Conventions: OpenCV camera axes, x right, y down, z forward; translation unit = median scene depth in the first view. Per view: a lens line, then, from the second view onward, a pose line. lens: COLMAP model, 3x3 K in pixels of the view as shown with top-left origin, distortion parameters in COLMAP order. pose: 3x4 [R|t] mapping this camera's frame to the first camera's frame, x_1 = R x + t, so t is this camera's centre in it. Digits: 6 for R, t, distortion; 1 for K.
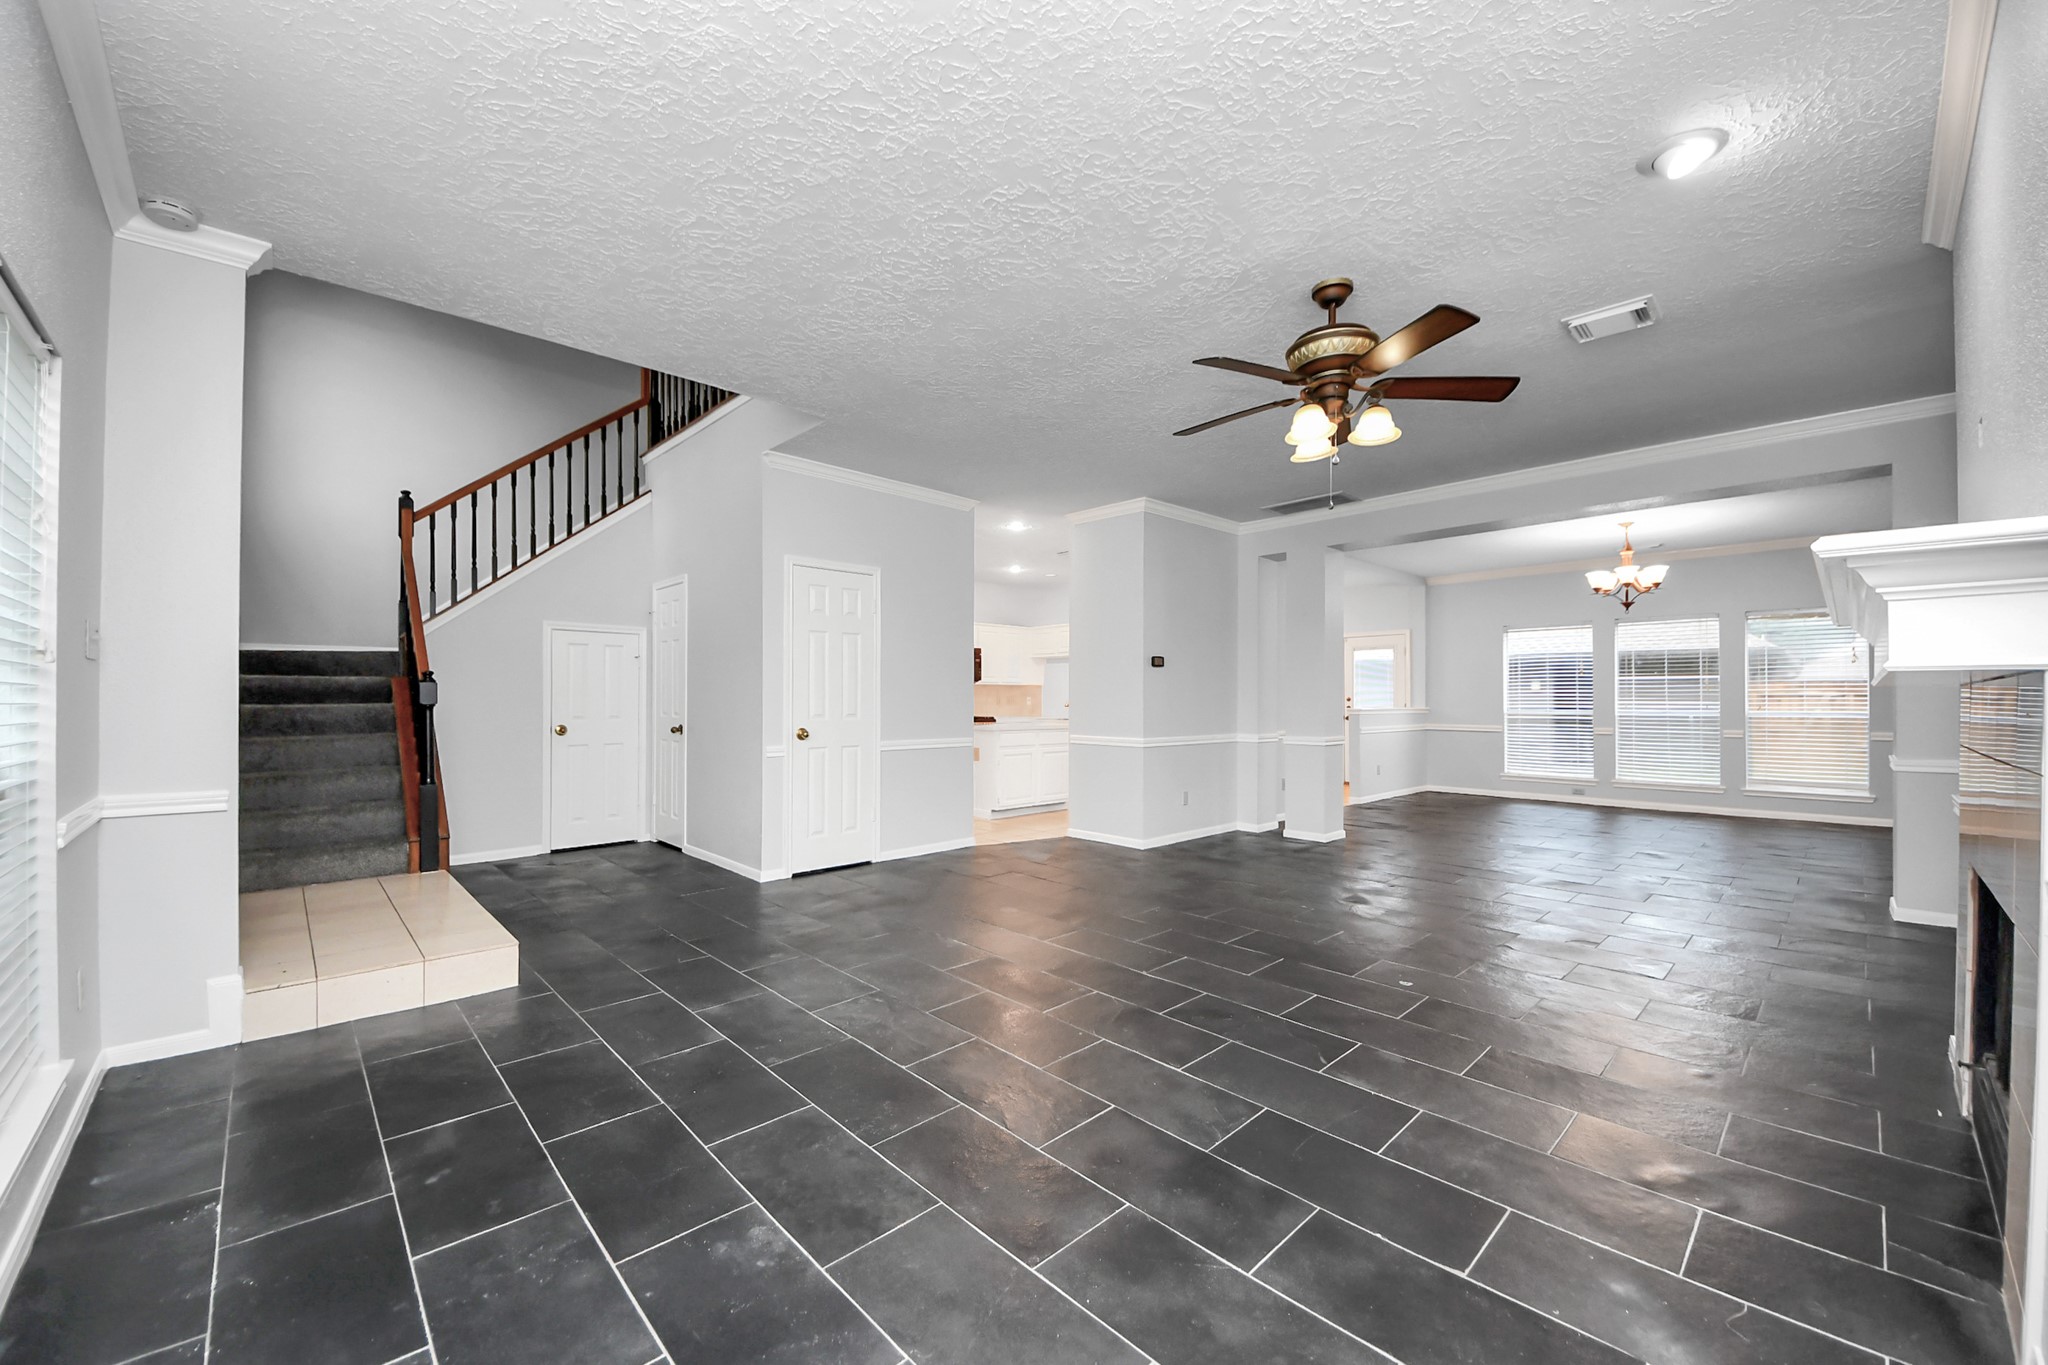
lens RADIAL K [[791.5, 0, 1023.0], [0, 791.5, 700.6], [0, 0, 1]] dist [0.009967, 0.000332]
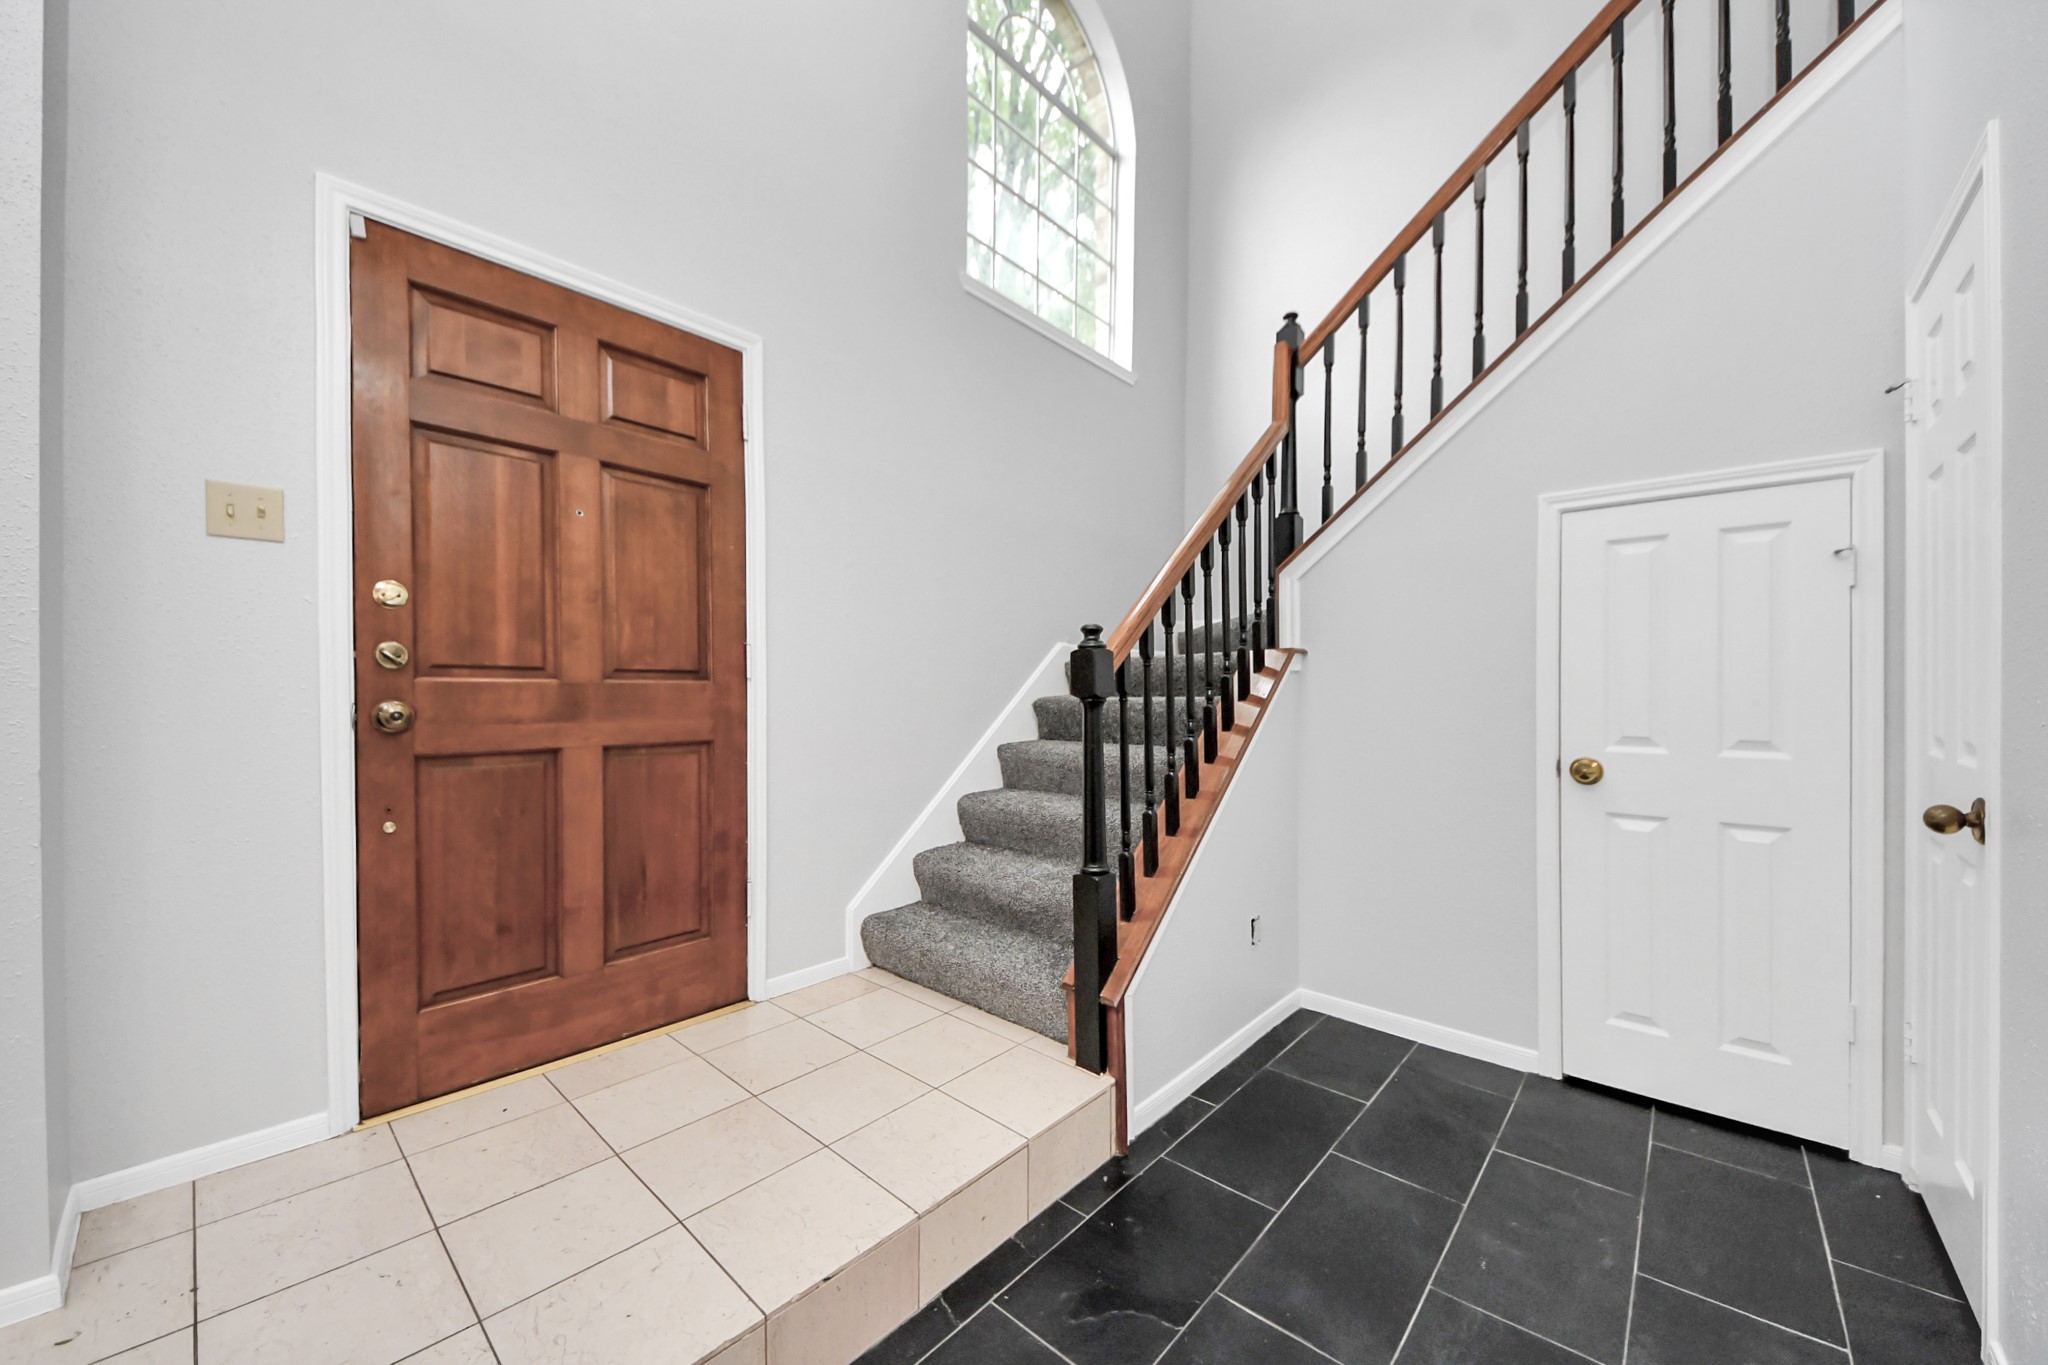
lens RADIAL K [[764.7, 0, 1079.7], [0, 764.7, 702.3], [0, 0, 1]] dist [0.021235, -0.001528]
pose [[0.140849, 0.006610, -0.990009, -0.251993], [-0.001878, 0.999978, 0.006409, 0.004428], [0.990029, 0.000957, 0.140858, 0.756670]]
